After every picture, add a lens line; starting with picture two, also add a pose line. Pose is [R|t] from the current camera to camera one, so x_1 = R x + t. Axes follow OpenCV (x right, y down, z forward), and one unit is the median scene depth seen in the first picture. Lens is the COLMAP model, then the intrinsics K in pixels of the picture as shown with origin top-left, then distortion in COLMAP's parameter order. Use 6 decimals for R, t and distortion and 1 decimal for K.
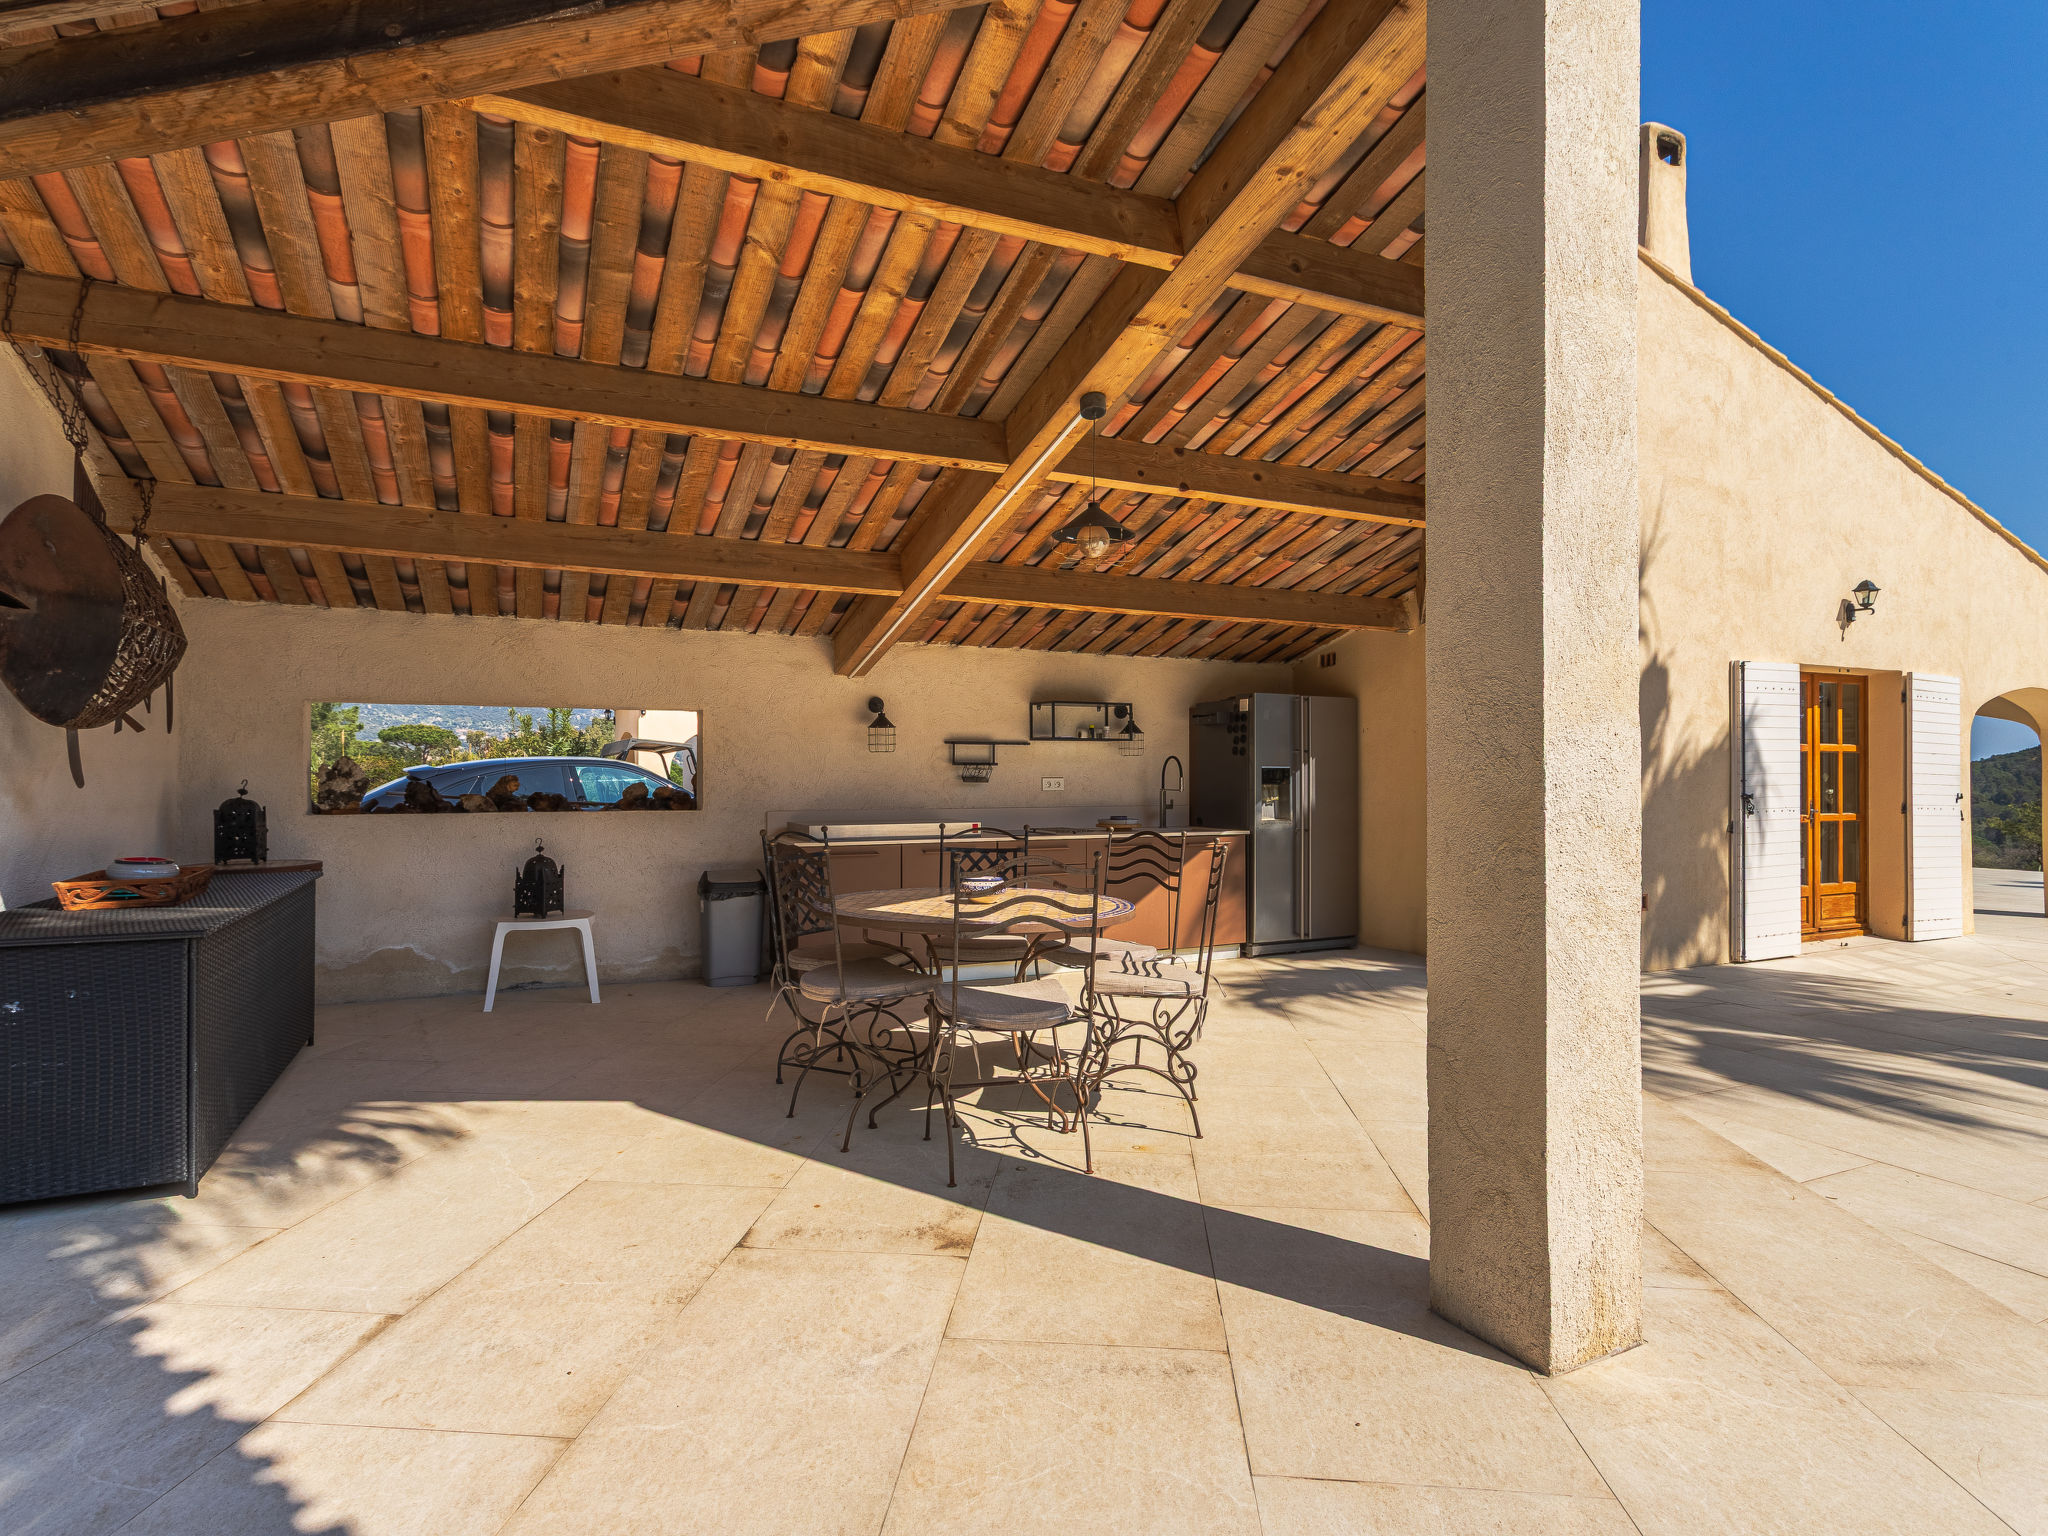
lens RADIAL K [[1090.8, 0, 1027.2], [0, 1090.8, 774.9], [0, 0, 1]] dist [0.005953, 0.000073]
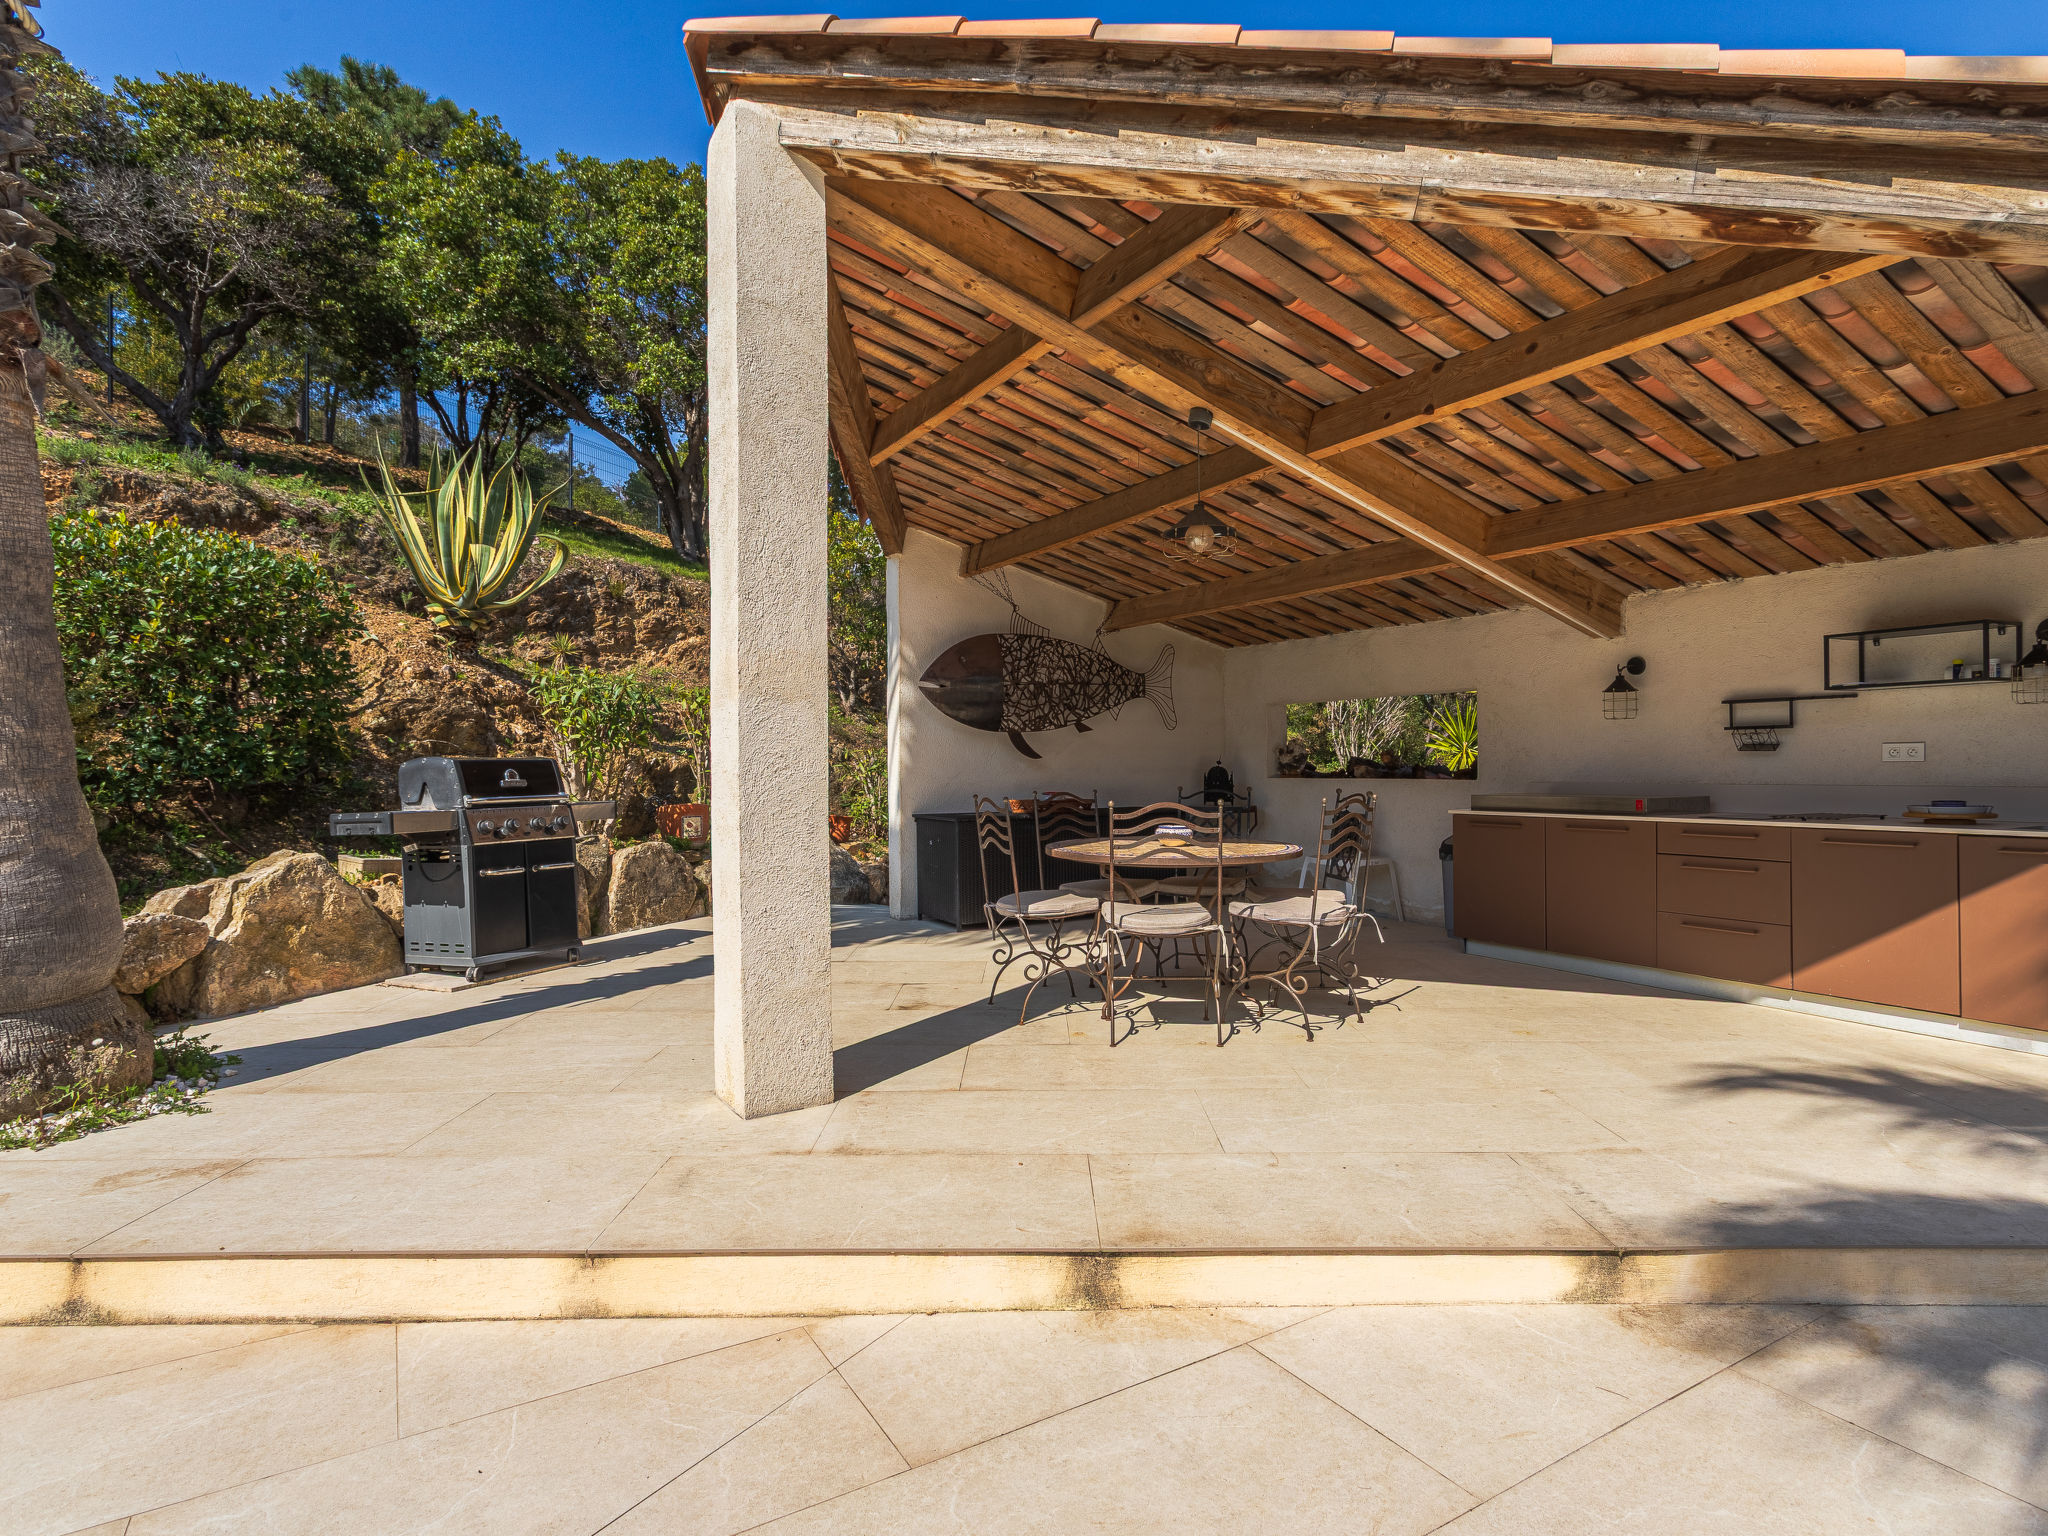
lens RADIAL K [[1090.8, 0, 1028.3], [0, 1090.8, 767.1], [0, 0, 1]] dist [0.005953, 0.000073]
pose [[0.084132, 0.000922, -0.996454, 0.688499], [0.006897, 0.999975, 0.001508, 0.013309], [0.996431, -0.006999, 0.084123, 0.419250]]
